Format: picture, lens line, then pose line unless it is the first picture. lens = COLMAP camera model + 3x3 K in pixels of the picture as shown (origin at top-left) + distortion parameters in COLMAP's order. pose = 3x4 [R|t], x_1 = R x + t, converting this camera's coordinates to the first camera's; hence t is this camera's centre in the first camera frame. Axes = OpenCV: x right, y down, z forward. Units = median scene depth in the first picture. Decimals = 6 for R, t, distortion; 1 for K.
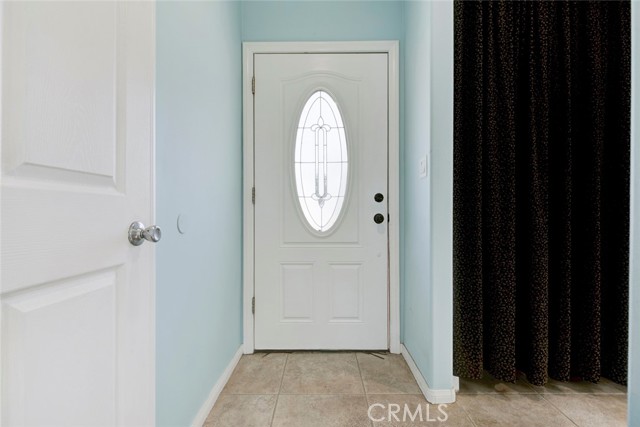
lens RADIAL K [[292.7, 0, 323.0], [0, 292.7, 212.4], [0, 0, 1]] dist [-0.007214, -0.000453]
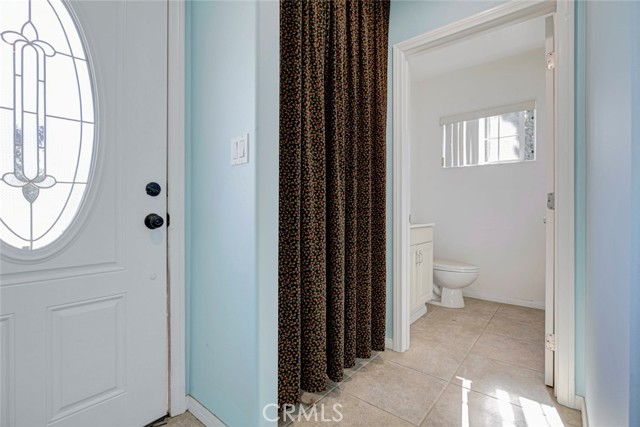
lens RADIAL K [[292.7, 0, 317.8], [0, 292.7, 212.1], [0, 0, 1]] dist [-0.007214, -0.000453]
pose [[0.640812, -0.000539, 0.767698, -0.073627], [-0.001201, 0.999998, 0.001704, -0.000636], [-0.767697, -0.002014, 0.640810, 0.302116]]
